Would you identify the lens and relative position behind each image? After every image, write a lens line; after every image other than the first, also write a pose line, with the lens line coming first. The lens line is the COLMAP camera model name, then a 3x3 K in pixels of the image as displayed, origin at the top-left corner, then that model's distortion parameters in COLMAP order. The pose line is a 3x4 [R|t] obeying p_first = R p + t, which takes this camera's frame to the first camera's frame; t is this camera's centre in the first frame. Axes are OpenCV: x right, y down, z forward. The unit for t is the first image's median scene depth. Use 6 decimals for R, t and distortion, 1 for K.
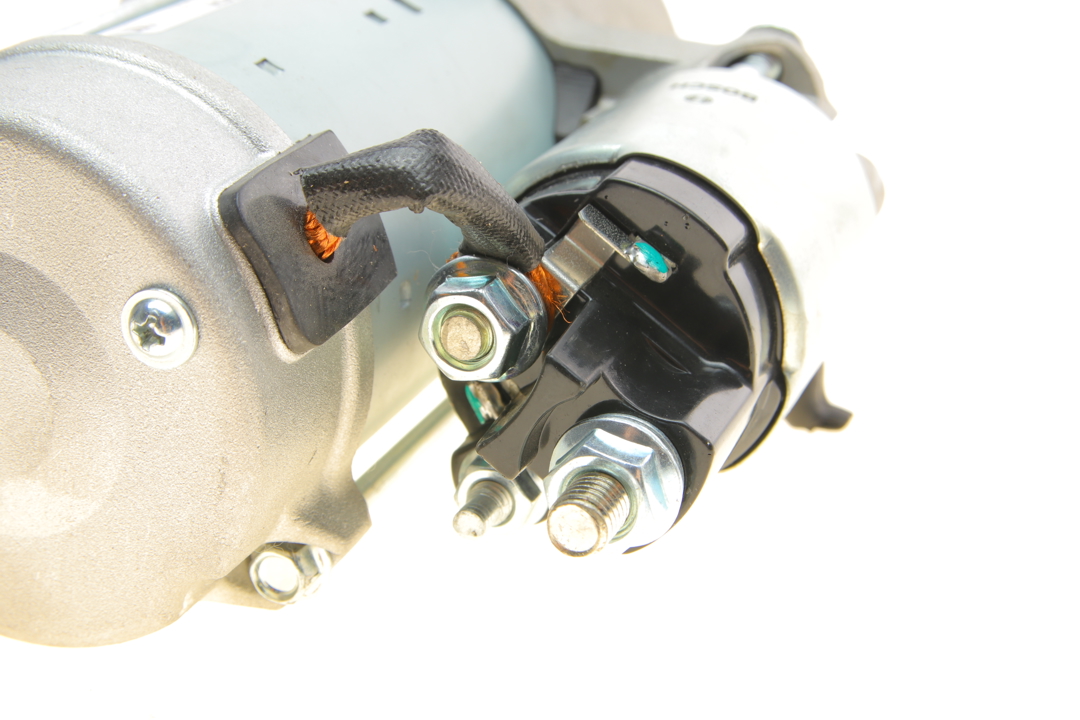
lens RADIAL K [[1840.2, 0, 540.0], [0, 1840.2, 360.0], [0, 0, 1]] dist [-0.146779, -0.050095]
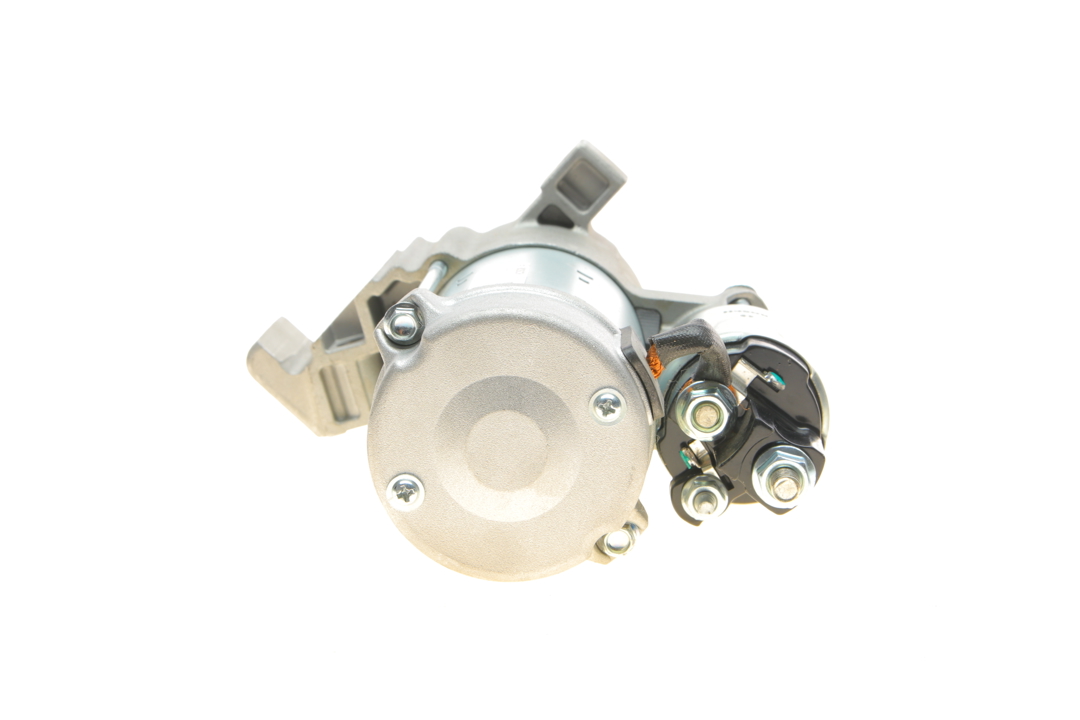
lens RADIAL K [[1840.2, 0, 540.0], [0, 1840.2, 360.0], [0, 0, 1]] dist [-0.146779, -0.050095]
pose [[0.960669, -0.033440, 0.275675, -0.829976], [0.082717, 0.982119, -0.169116, 0.273593], [-0.265091, 0.185267, 0.946257, -1.010005]]
